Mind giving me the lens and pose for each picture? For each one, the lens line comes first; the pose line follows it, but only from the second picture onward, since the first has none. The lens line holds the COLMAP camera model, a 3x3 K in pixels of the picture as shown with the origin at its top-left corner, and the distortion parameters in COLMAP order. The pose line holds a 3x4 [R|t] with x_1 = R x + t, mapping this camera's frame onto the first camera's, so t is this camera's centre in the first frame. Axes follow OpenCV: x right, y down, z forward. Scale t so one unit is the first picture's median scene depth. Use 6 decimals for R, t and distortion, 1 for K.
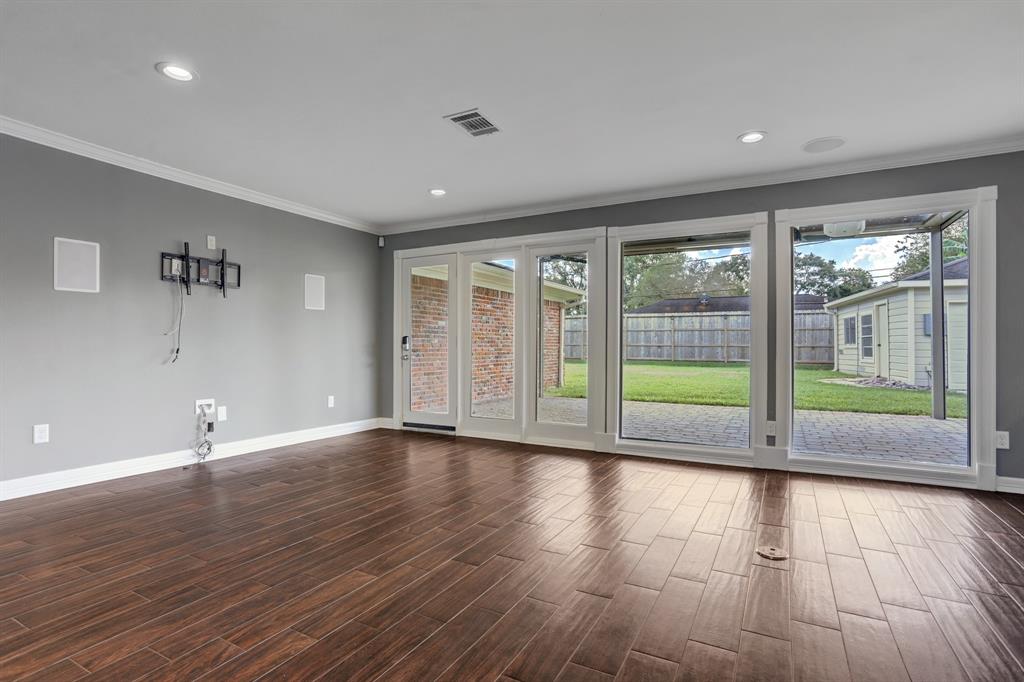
lens RADIAL K [[523.3, 0, 489.0], [0, 523.3, 343.9], [0, 0, 1]] dist [-0.034762, 0.018471]
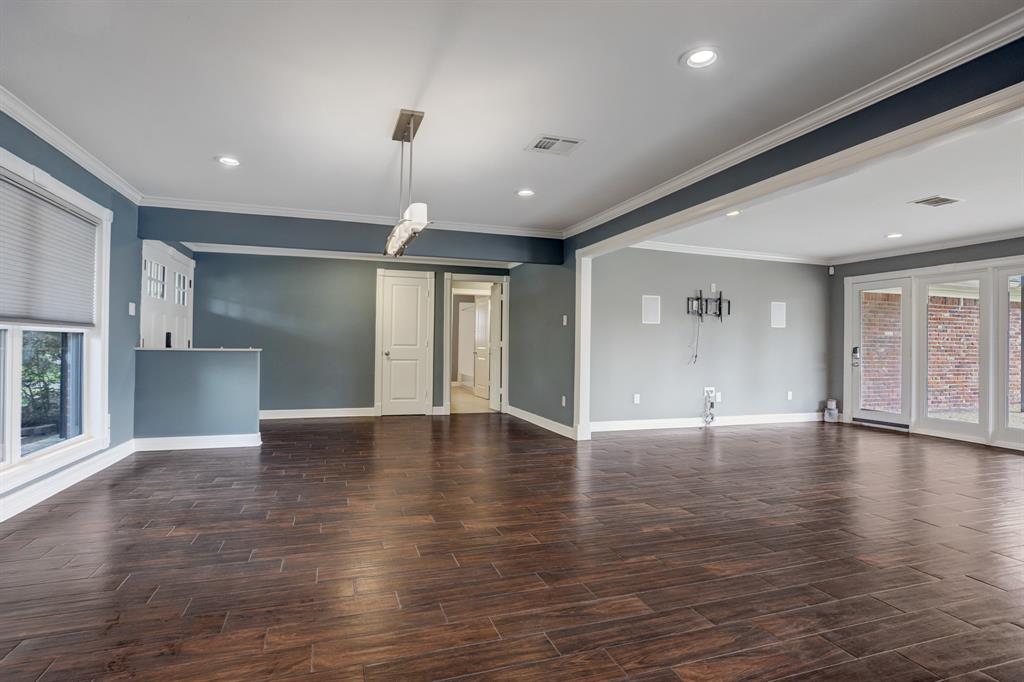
lens RADIAL K [[523.3, 0, 479.5], [0, 523.3, 336.3], [0, 0, 1]] dist [-0.034762, 0.018471]
pose [[0.741100, 0.001325, -0.671394, -0.002221], [-0.010792, 0.999892, -0.009940, -0.019518], [0.671308, 0.014612, 0.741034, -0.505178]]
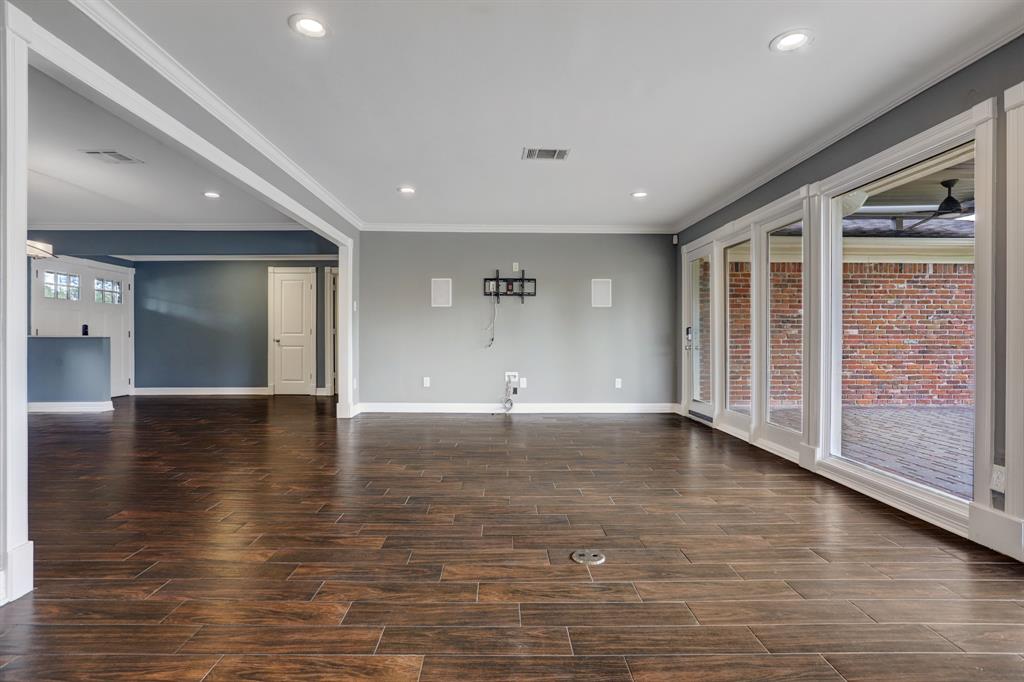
lens RADIAL K [[523.3, 0, 514.3], [0, 523.3, 342.1], [0, 0, 1]] dist [-0.034762, 0.018471]
pose [[0.496588, 0.008197, -0.867948, 0.603904], [0.001342, 0.999947, 0.010211, 0.003795], [0.867985, -0.006236, 0.496550, 0.196735]]
